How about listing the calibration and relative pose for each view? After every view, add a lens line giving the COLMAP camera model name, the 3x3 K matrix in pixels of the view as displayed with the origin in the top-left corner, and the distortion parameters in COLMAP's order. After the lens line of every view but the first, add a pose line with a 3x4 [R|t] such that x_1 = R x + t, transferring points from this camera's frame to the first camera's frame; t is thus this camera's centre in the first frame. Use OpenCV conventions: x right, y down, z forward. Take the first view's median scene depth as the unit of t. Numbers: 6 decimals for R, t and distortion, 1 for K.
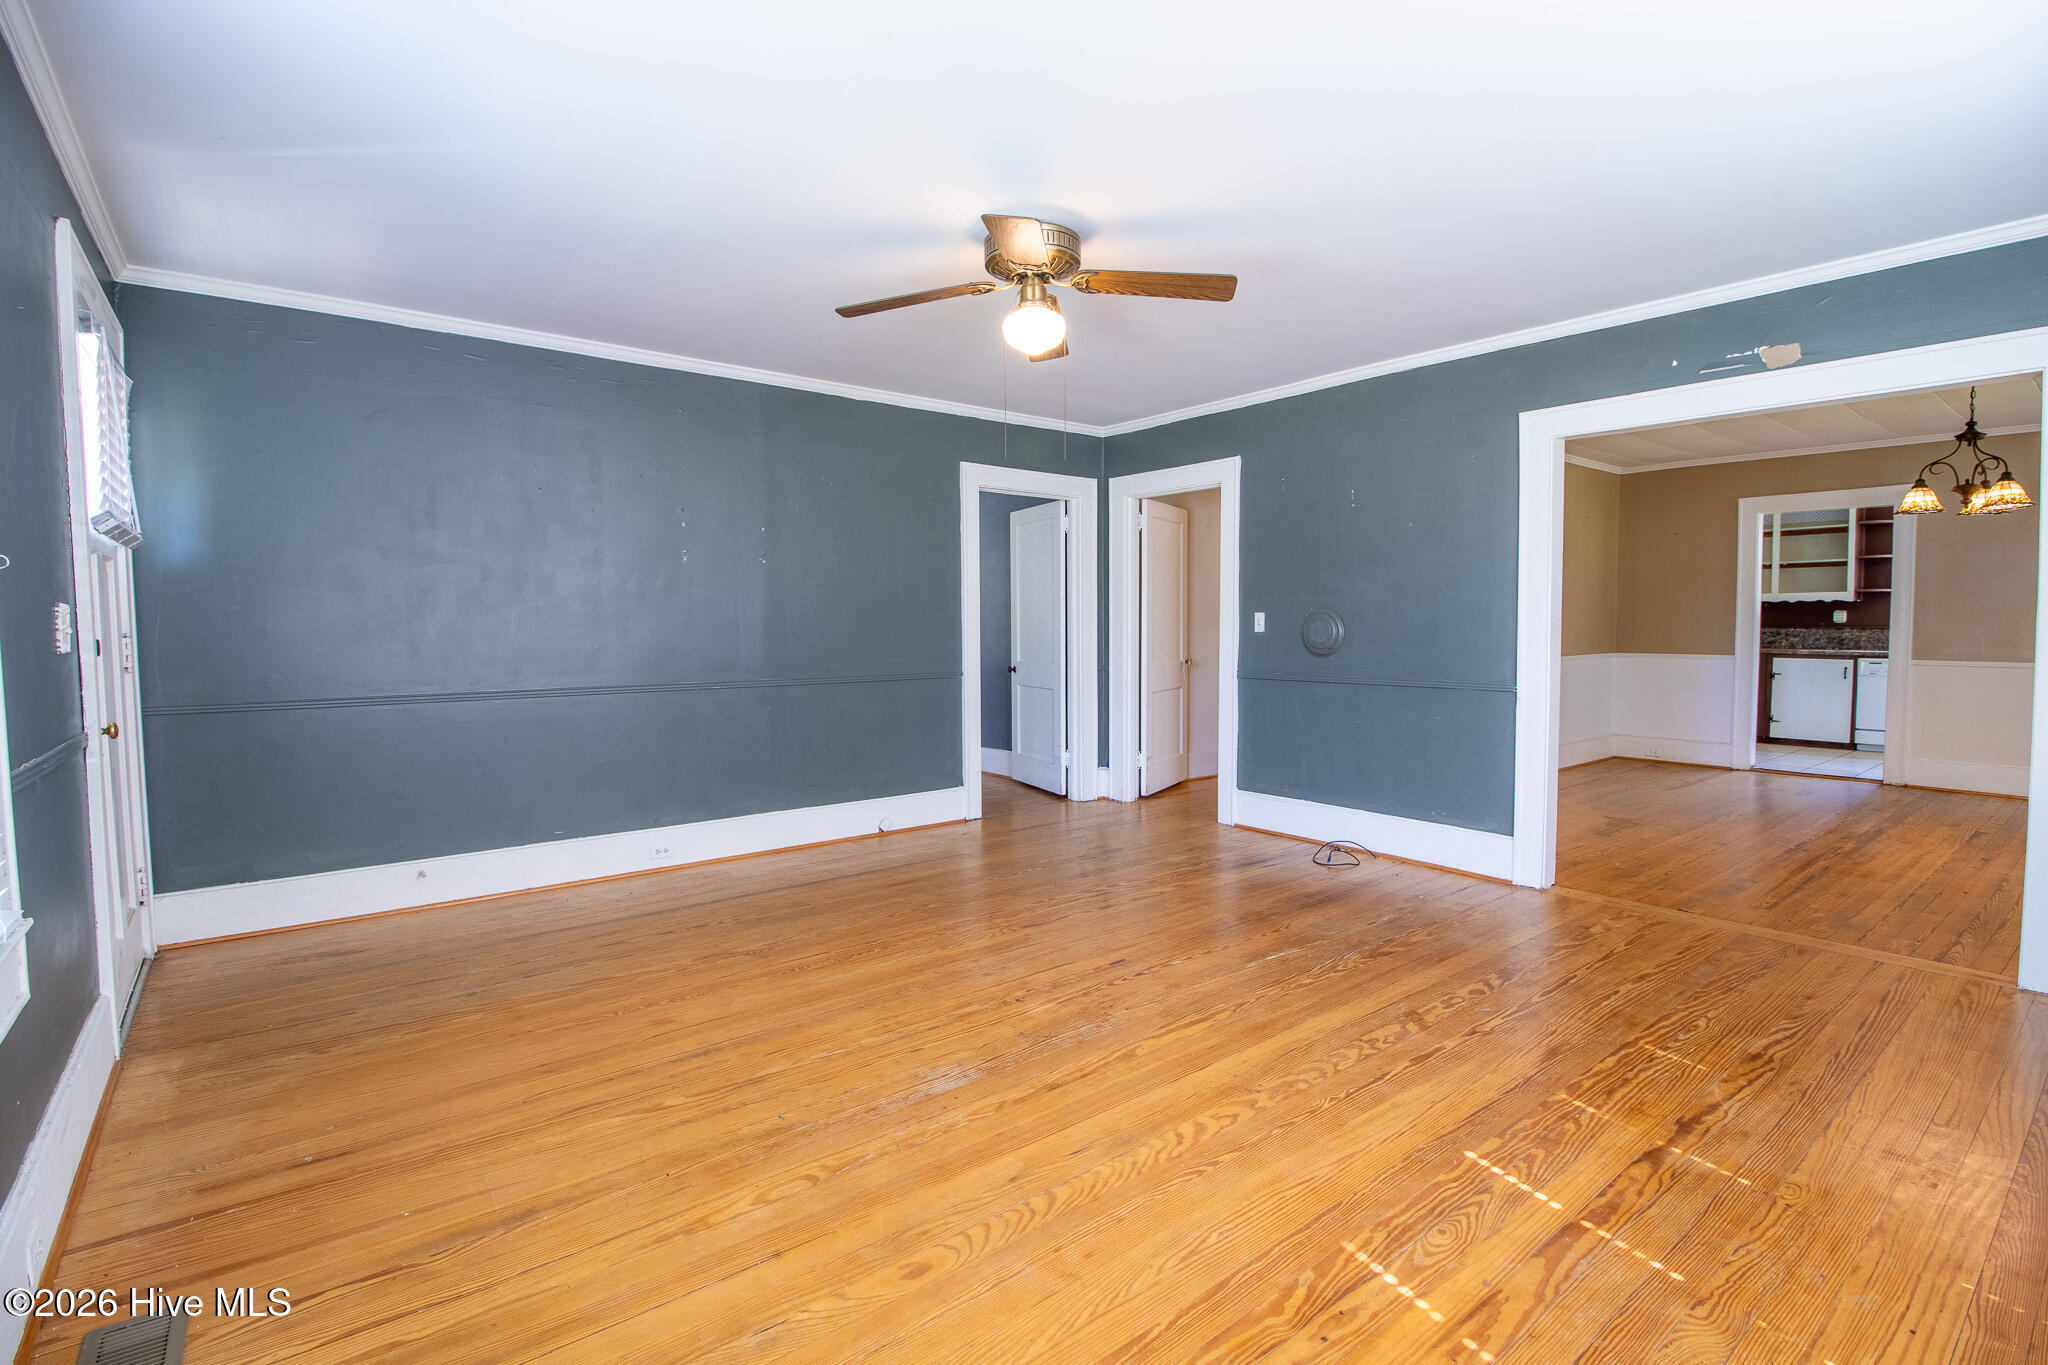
lens RADIAL K [[949.4, 0, 1036.1], [0, 949.4, 673.7], [0, 0, 1]] dist [0.000704, -0.014326]
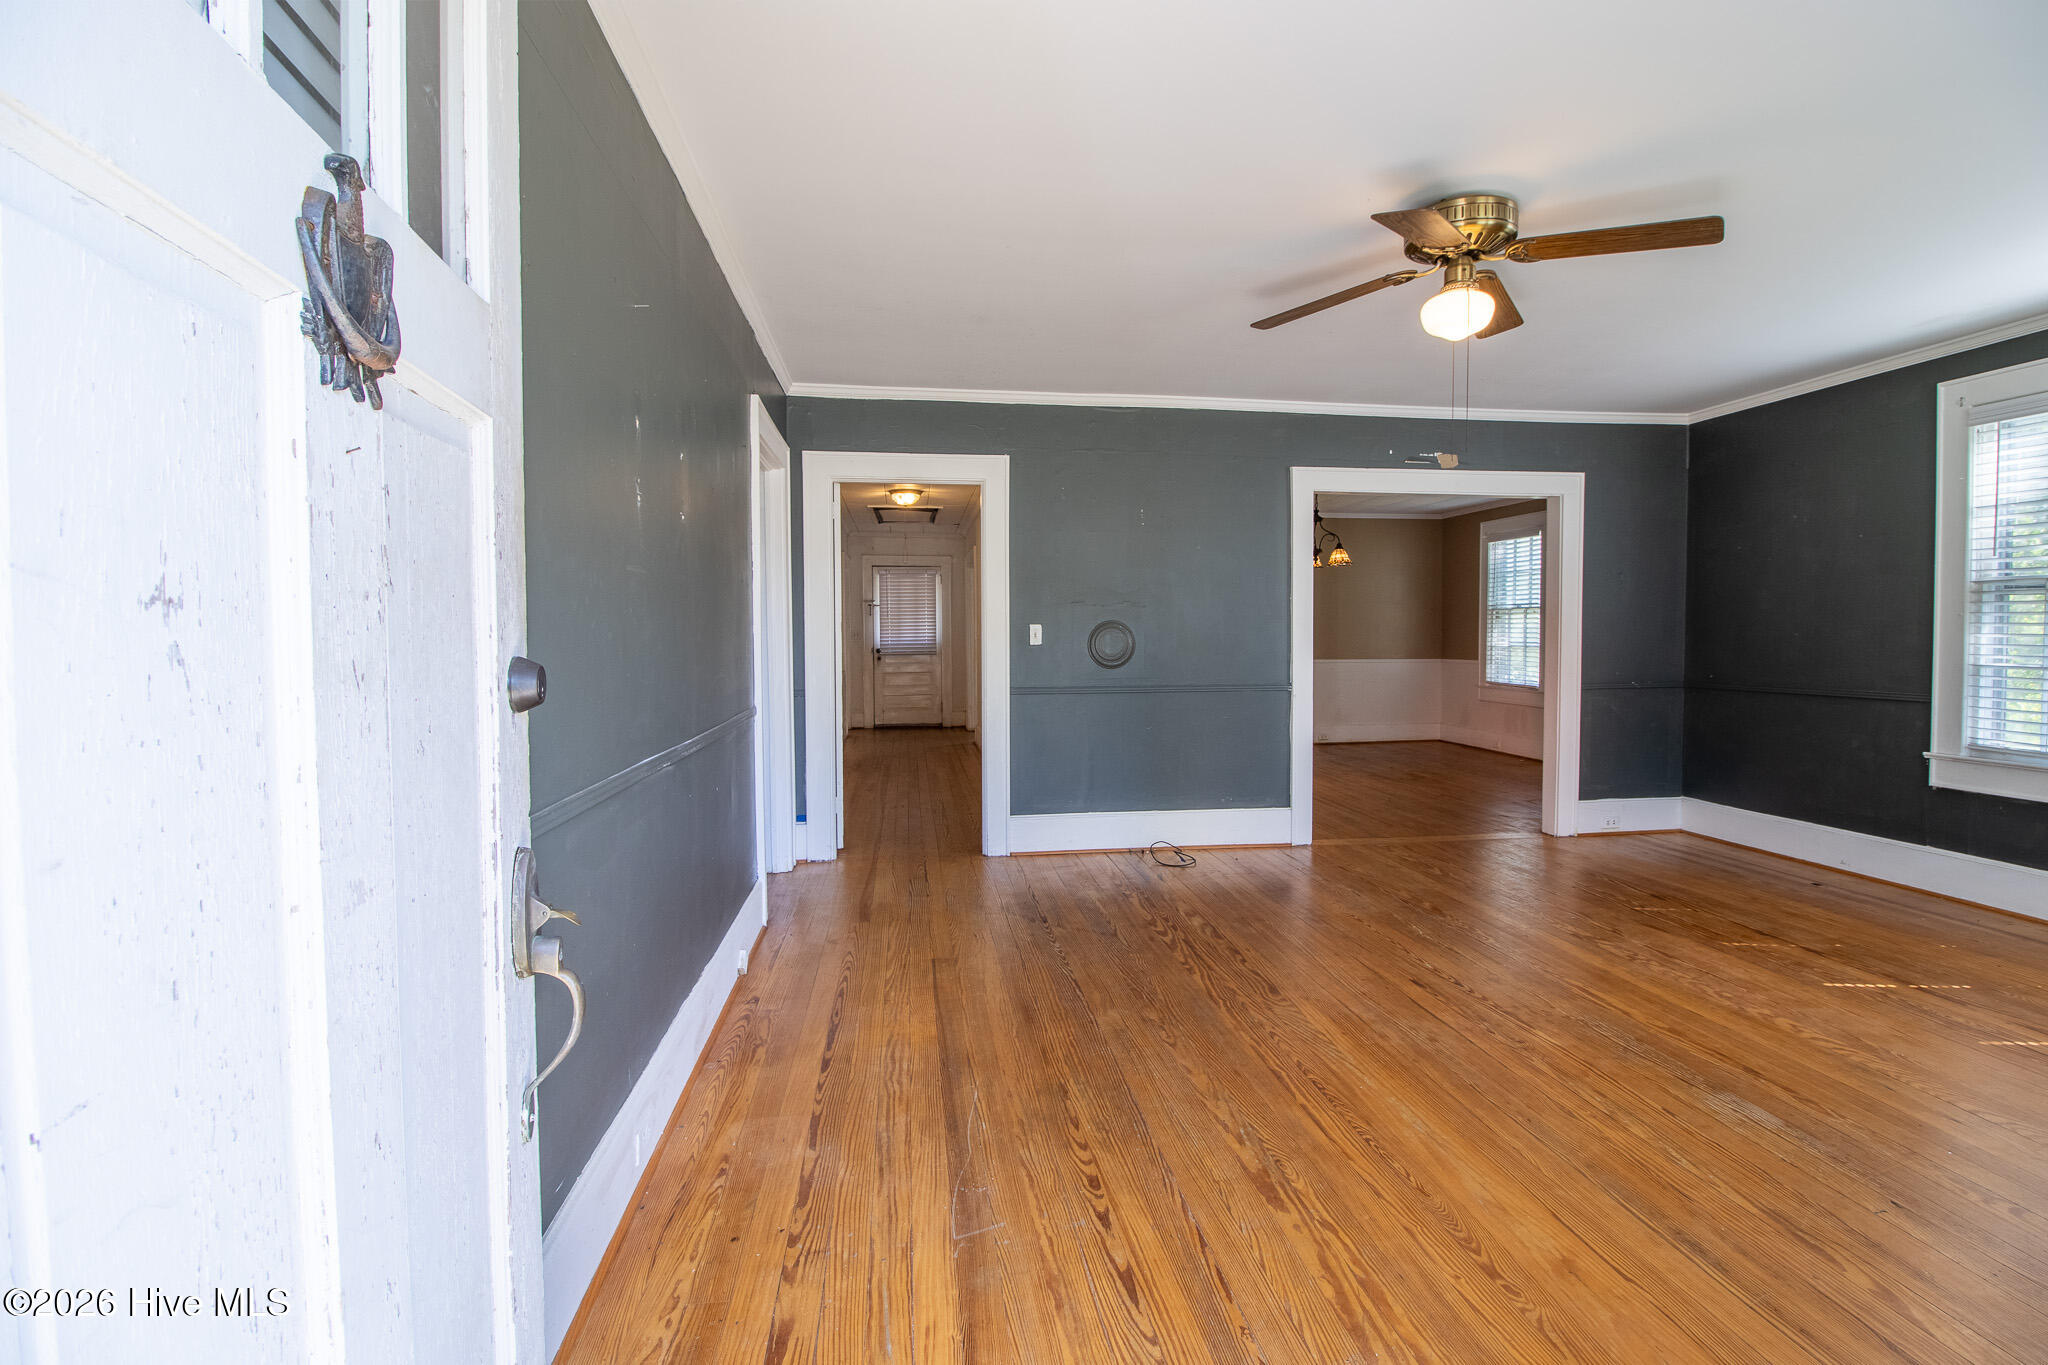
lens RADIAL K [[949.4, 0, 1036.1], [0, 949.4, 673.7], [0, 0, 1]] dist [0.000704, -0.014326]
pose [[0.515124, -0.035060, 0.856398, -0.917076], [0.047470, 0.998796, 0.012336, -0.042765], [-0.855800, 0.034298, 0.516169, 0.806181]]
